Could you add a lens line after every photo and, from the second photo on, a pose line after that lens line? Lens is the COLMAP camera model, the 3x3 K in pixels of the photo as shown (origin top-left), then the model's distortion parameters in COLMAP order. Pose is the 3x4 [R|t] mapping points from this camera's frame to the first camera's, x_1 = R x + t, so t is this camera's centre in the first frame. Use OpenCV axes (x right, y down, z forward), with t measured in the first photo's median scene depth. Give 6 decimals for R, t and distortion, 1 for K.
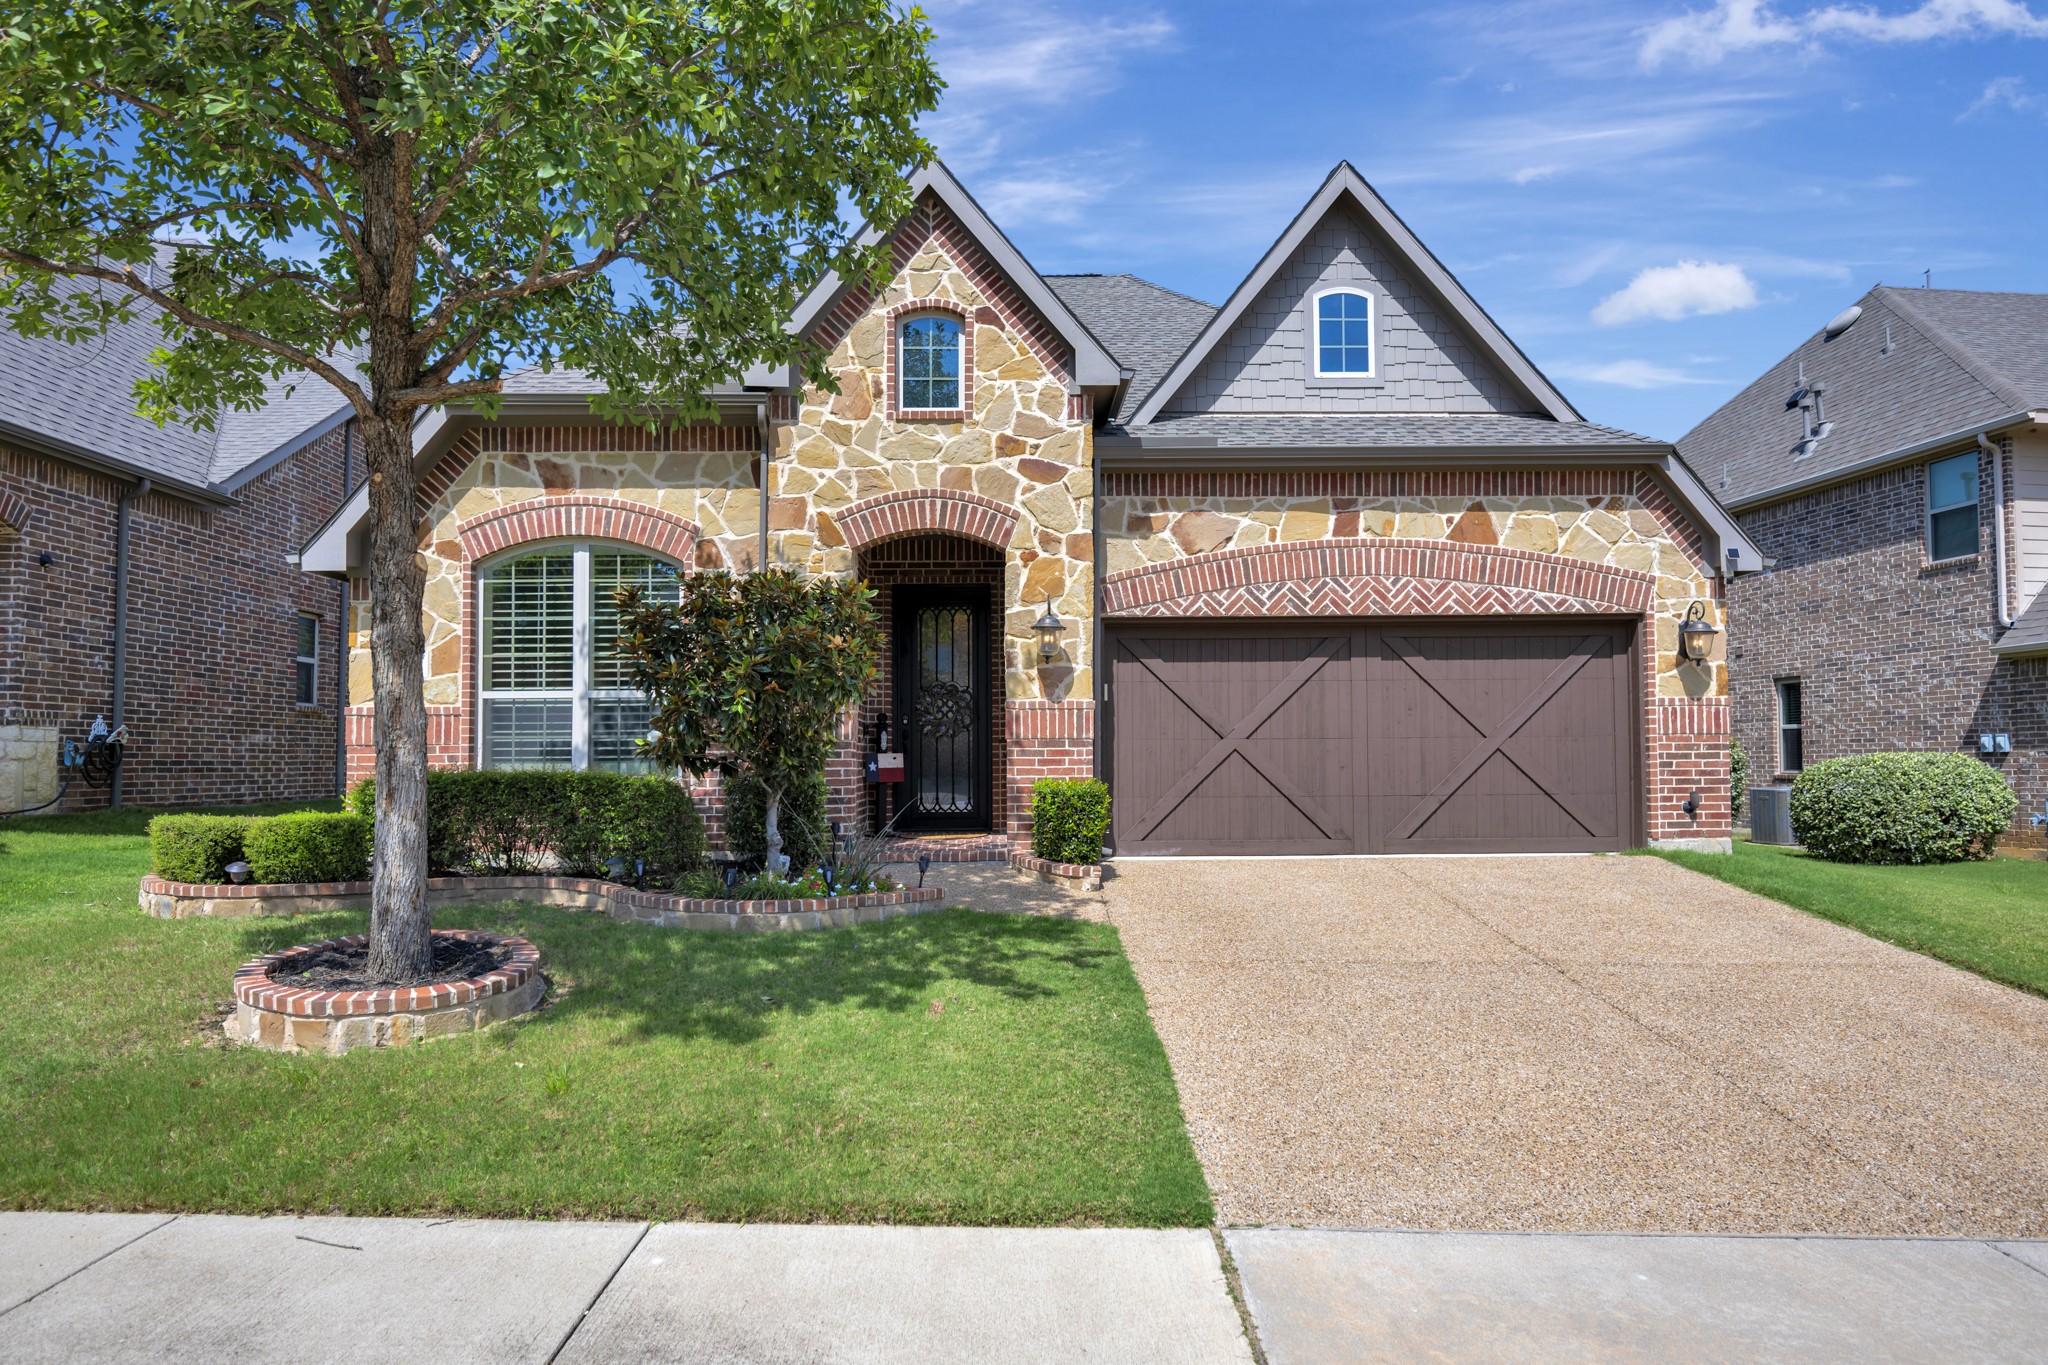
lens RADIAL K [[1220.4, 0, 1018.6], [0, 1220.4, 698.8], [0, 0, 1]] dist [-0.003917, 0.000310]
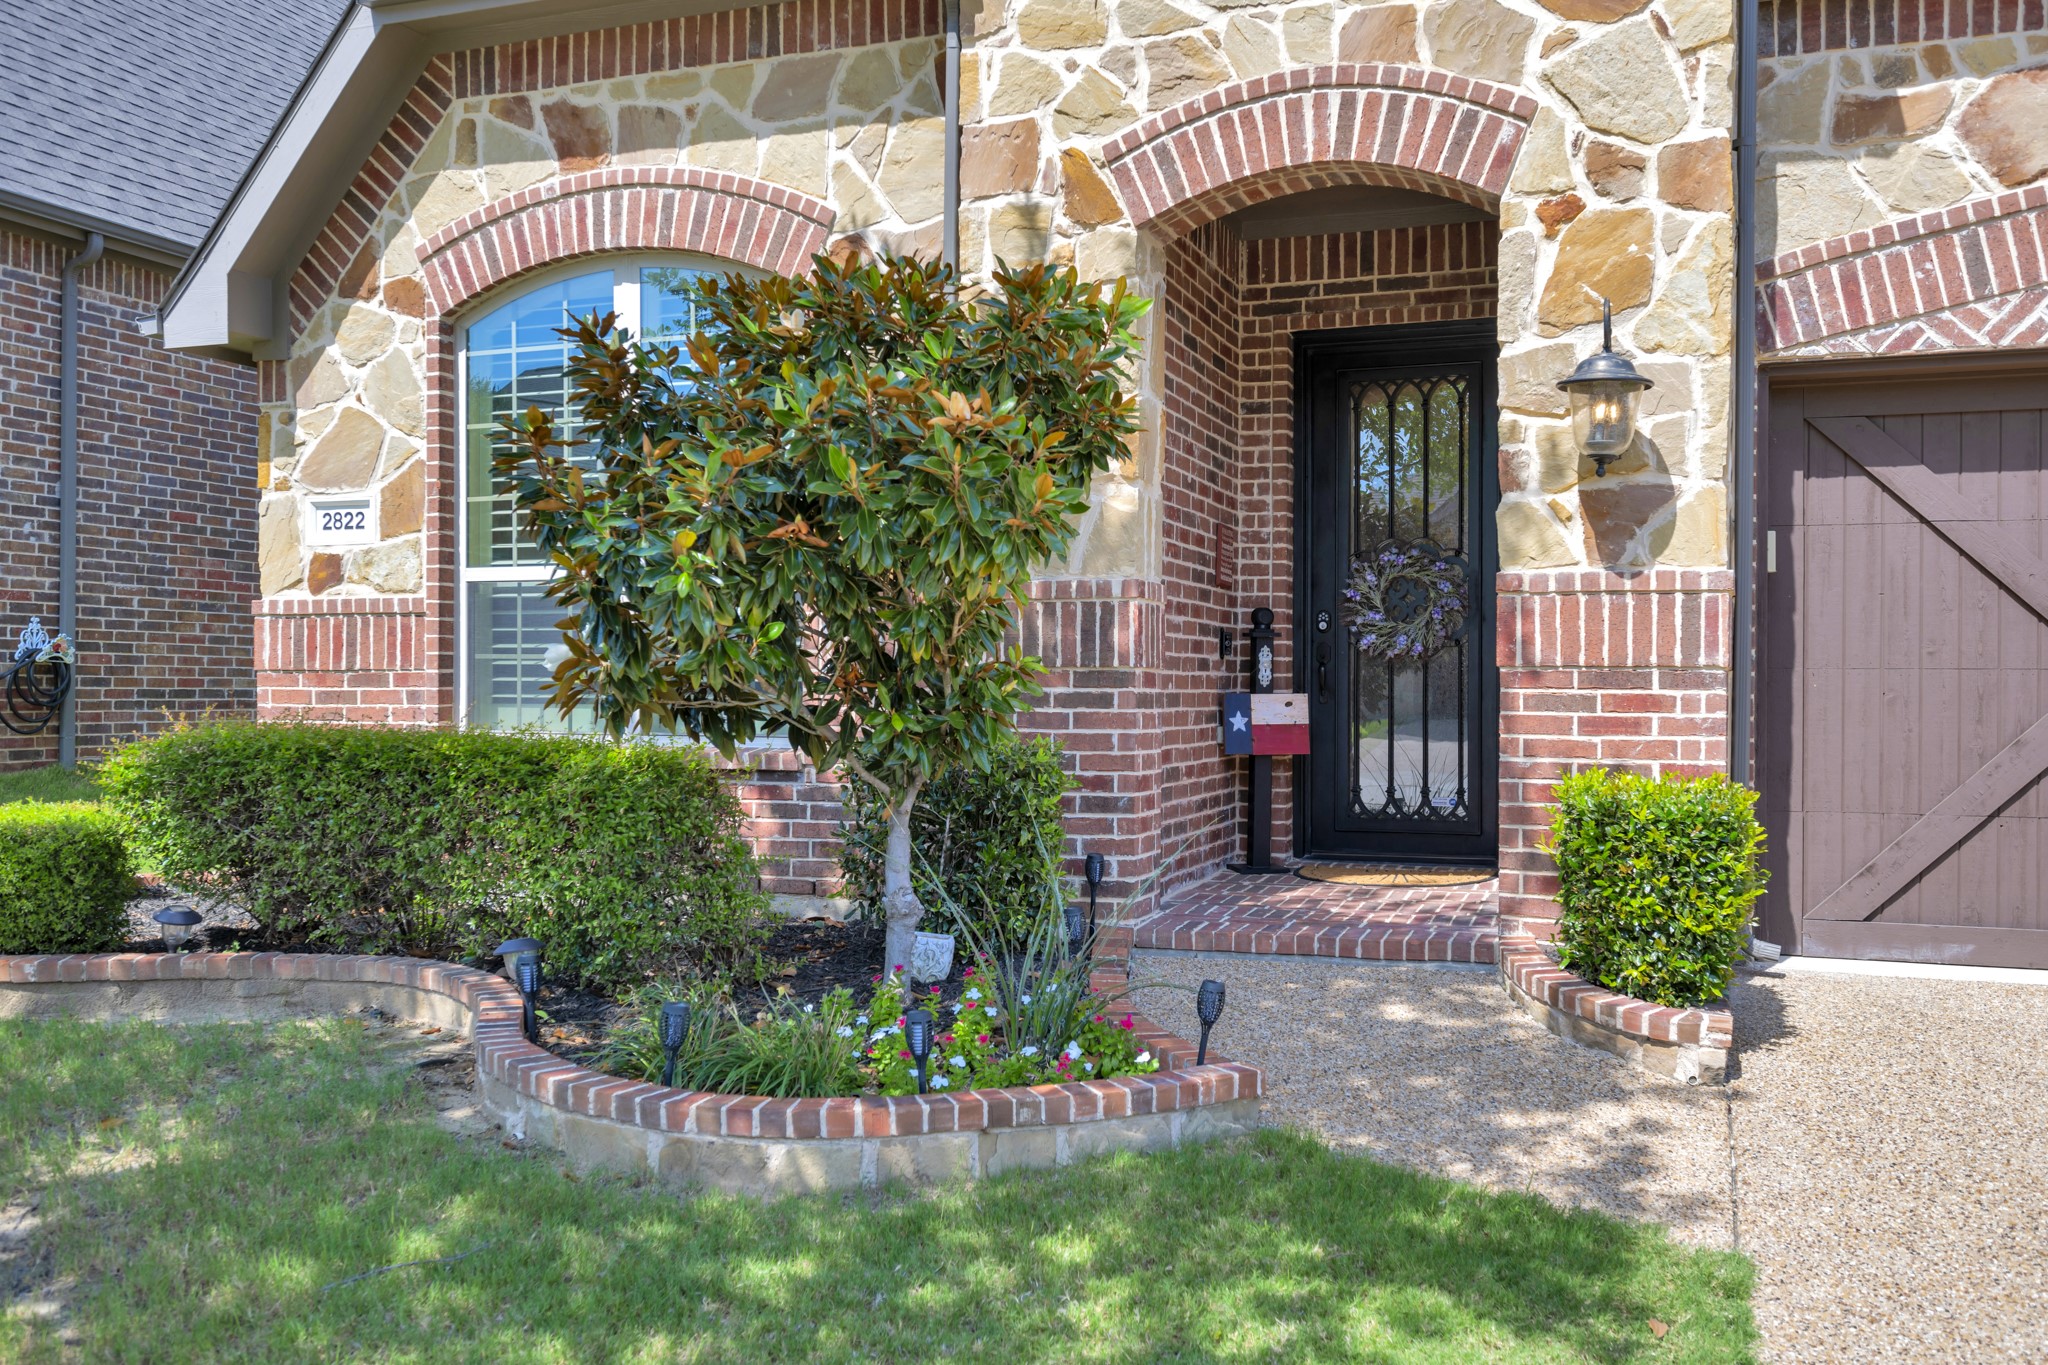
lens RADIAL K [[1772.2, 0, 1030.6], [0, 1772.2, 672.8], [0, 0, 1]] dist [-0.003075, 0.001750]
pose [[0.937279, 0.007647, -0.348496, 0.047915], [0.007479, 0.999088, 0.042035, 0.008640], [0.348500, -0.042005, 0.936367, 0.377314]]
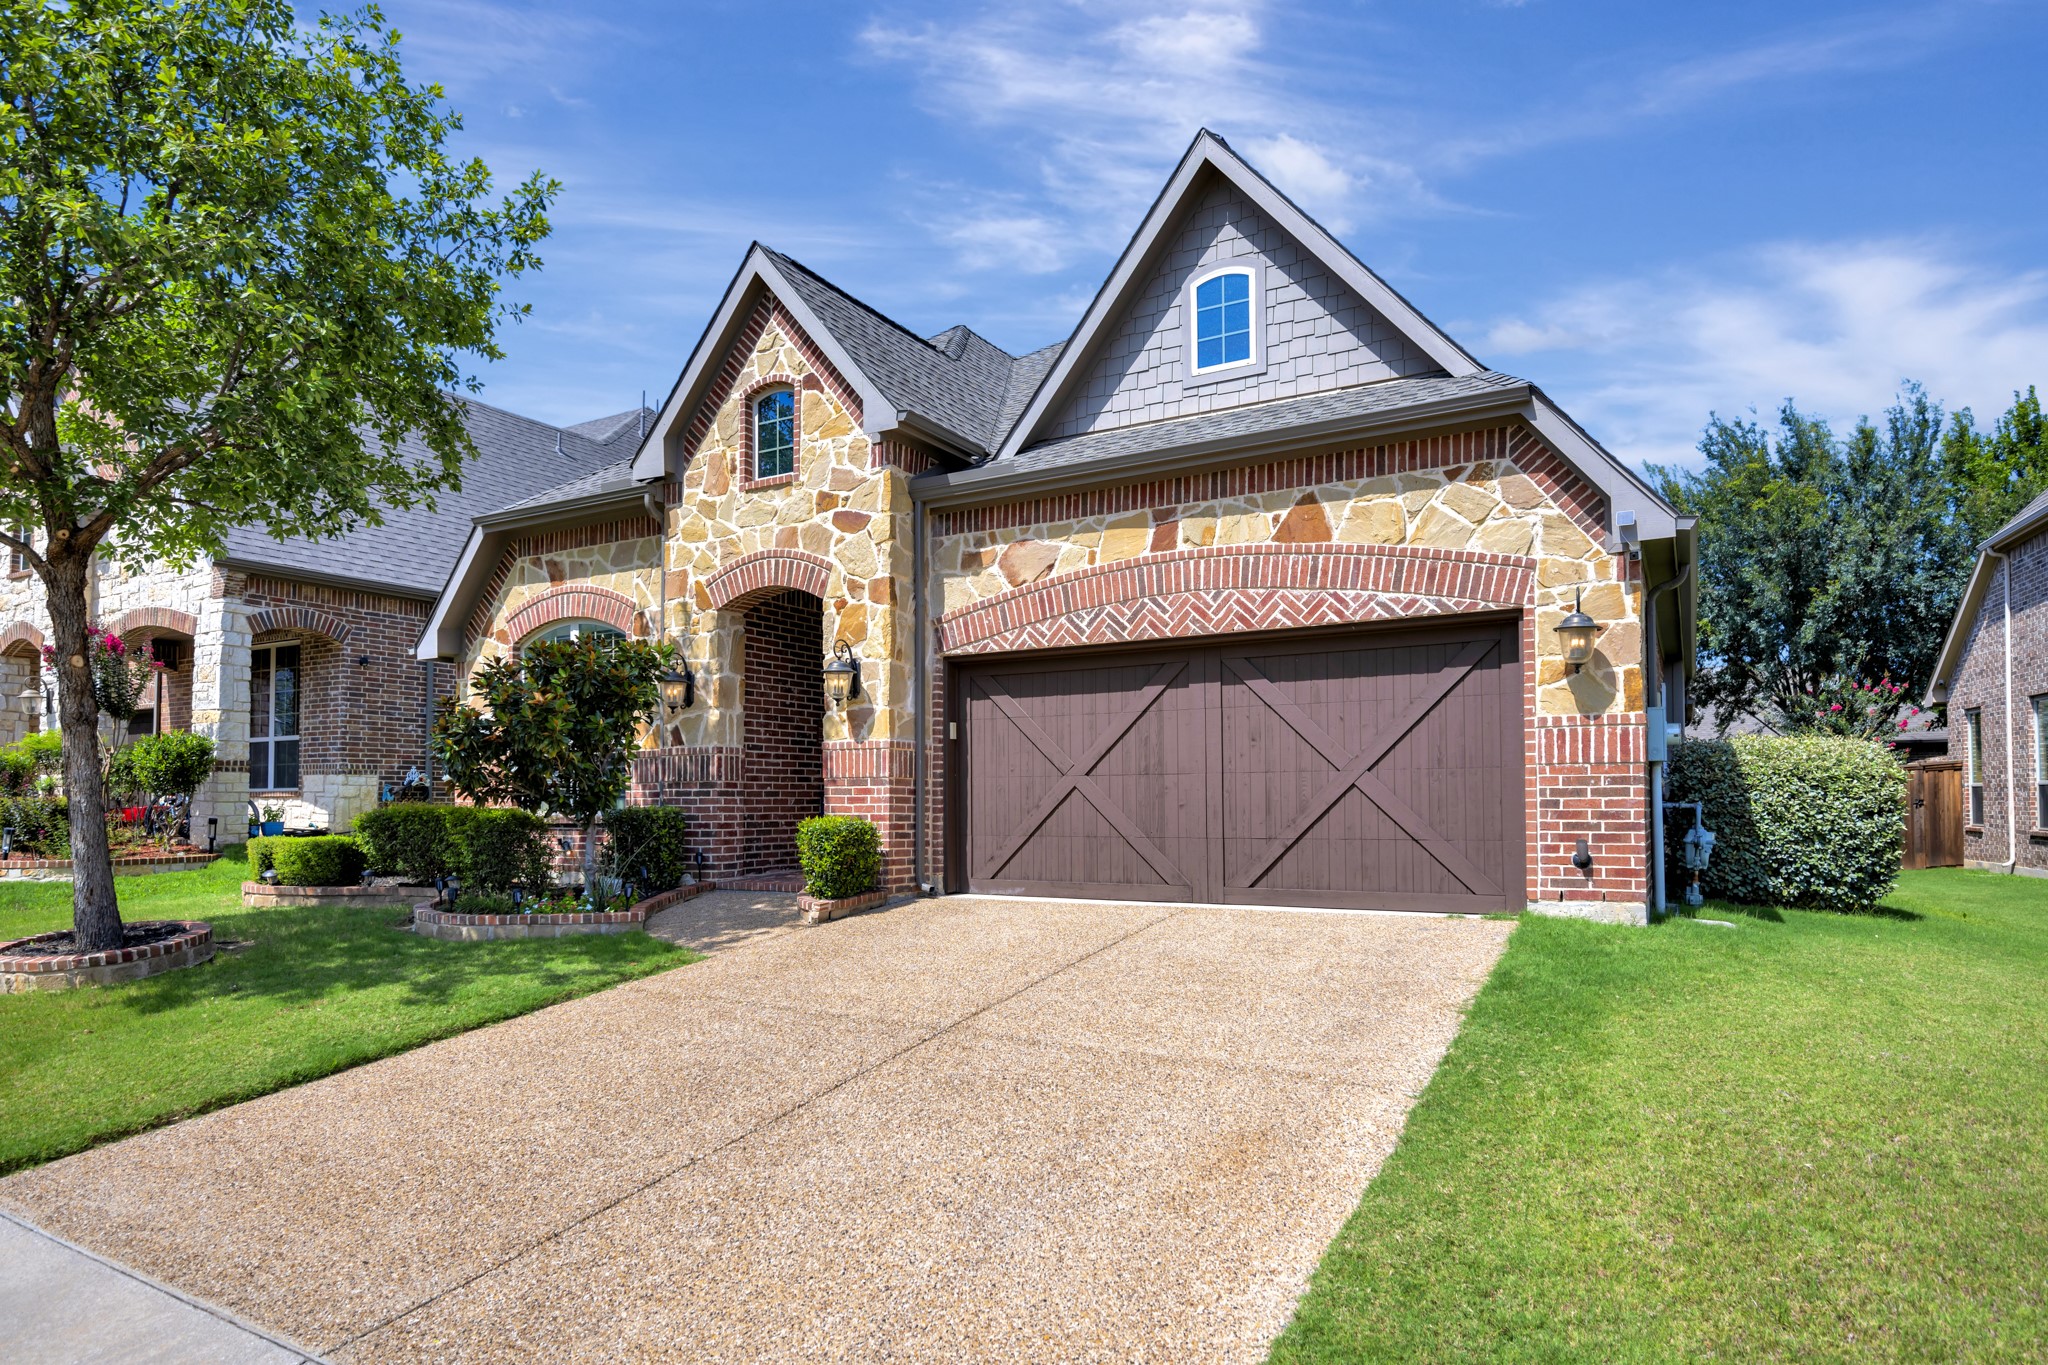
lens RADIAL K [[1151.5, 0, 991.9], [0, 1151.5, 750.4], [0, 0, 1]] dist [-0.003870, 0.000099]
pose [[0.863010, -0.020712, -0.504762, 0.599368], [0.026333, 0.999645, 0.004004, 0.008248], [0.504500, -0.016747, 0.863249, 0.201746]]
